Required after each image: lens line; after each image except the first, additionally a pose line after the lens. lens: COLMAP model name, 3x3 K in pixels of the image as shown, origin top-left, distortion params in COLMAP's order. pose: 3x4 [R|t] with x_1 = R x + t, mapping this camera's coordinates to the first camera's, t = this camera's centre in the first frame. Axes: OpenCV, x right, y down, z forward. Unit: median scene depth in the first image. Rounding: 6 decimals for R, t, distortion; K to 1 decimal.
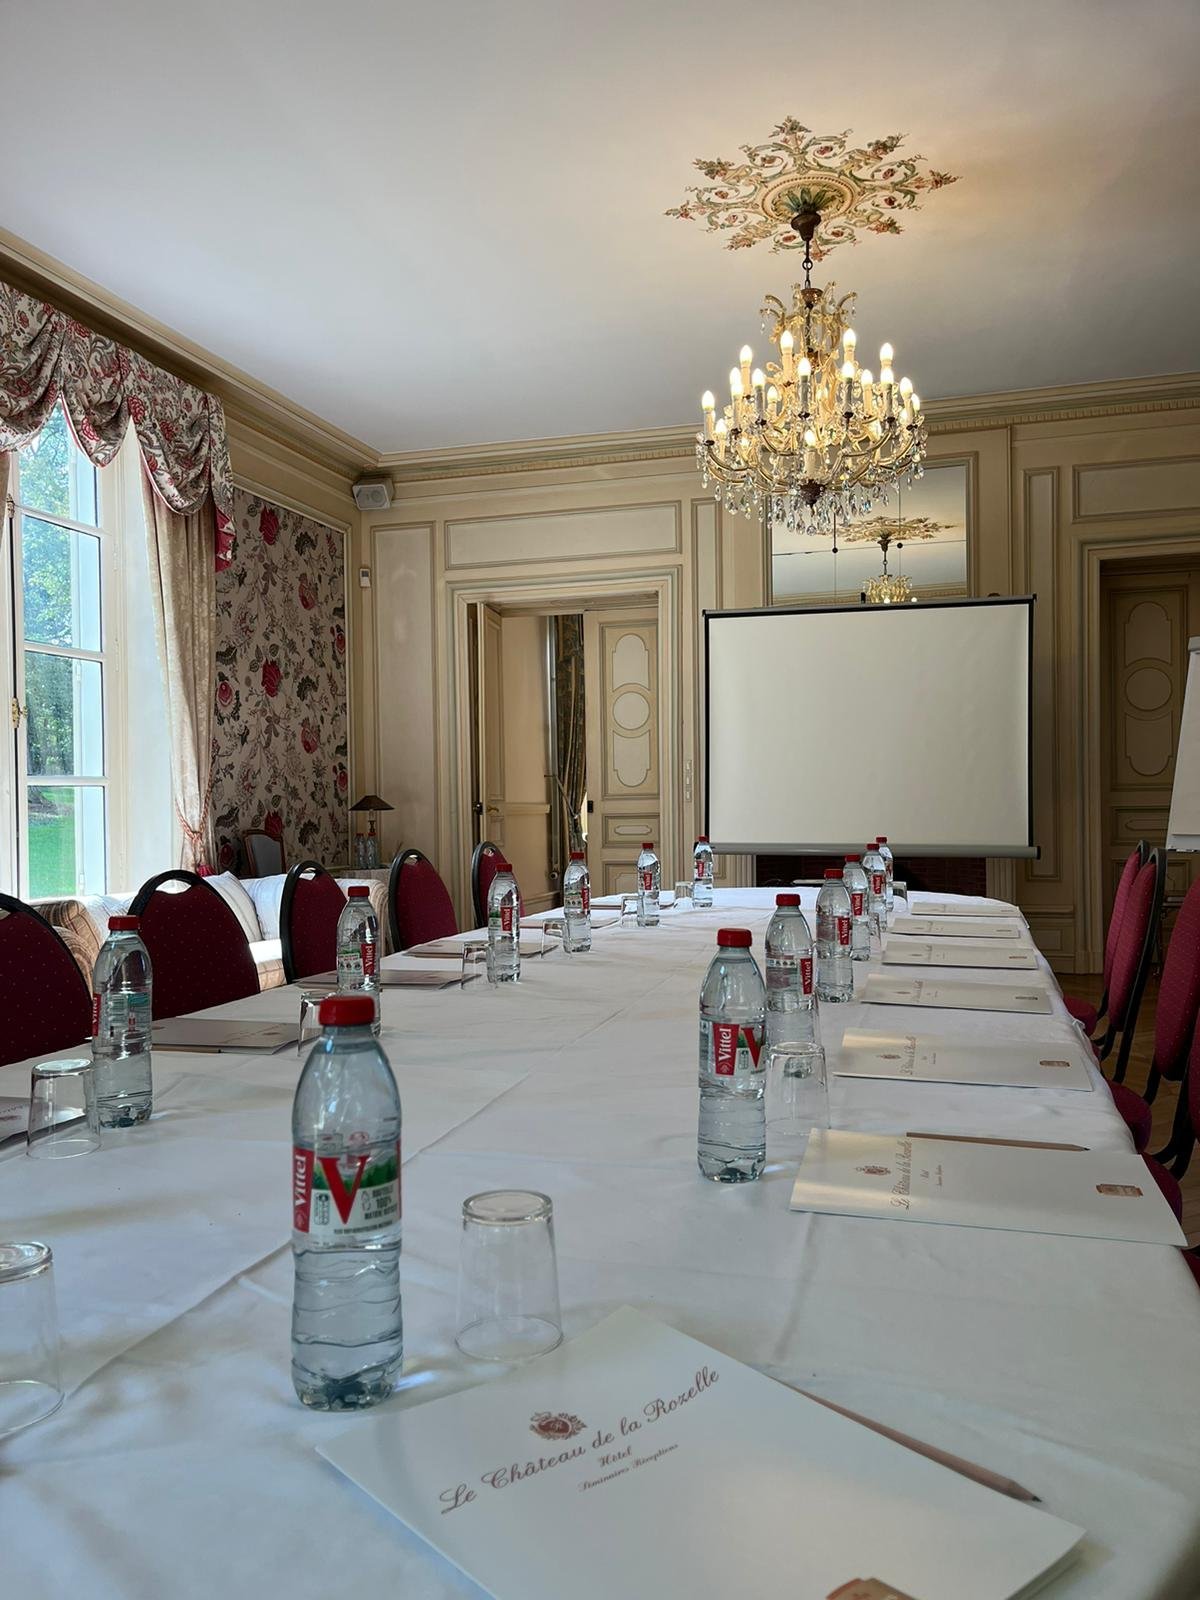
lens RADIAL K [[1225.2, 0, 600.0], [0, 1225.2, 812.3], [0, 0, 1]] dist [0.022516, -0.006652]
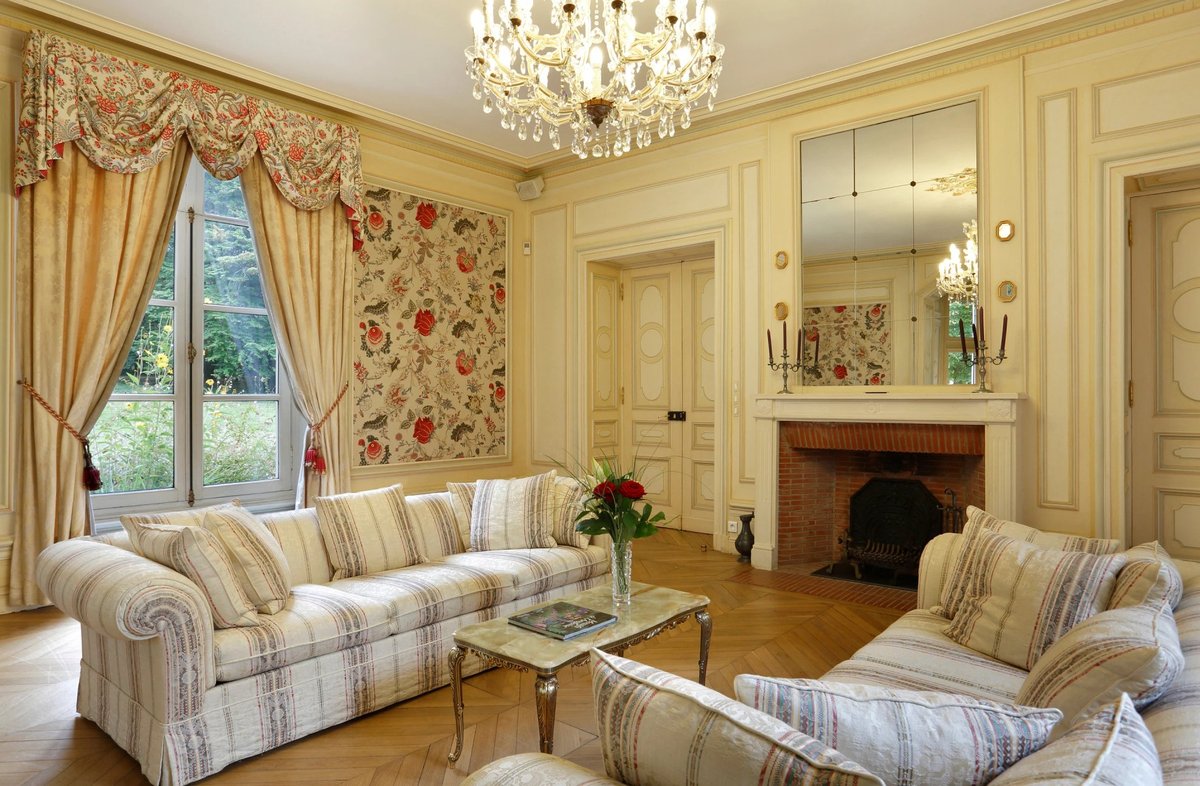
lens RADIAL K [[742.8, 0, 600.1], [0, 742.8, 381.1], [0, 0, 1]] dist [-0.016125, 0.004857]
pose [[0.911903, 0.004906, -0.410377, 0.268247], [-0.014263, 0.999703, -0.019743, -0.028622], [0.410158, 0.023857, 0.911702, 0.309958]]
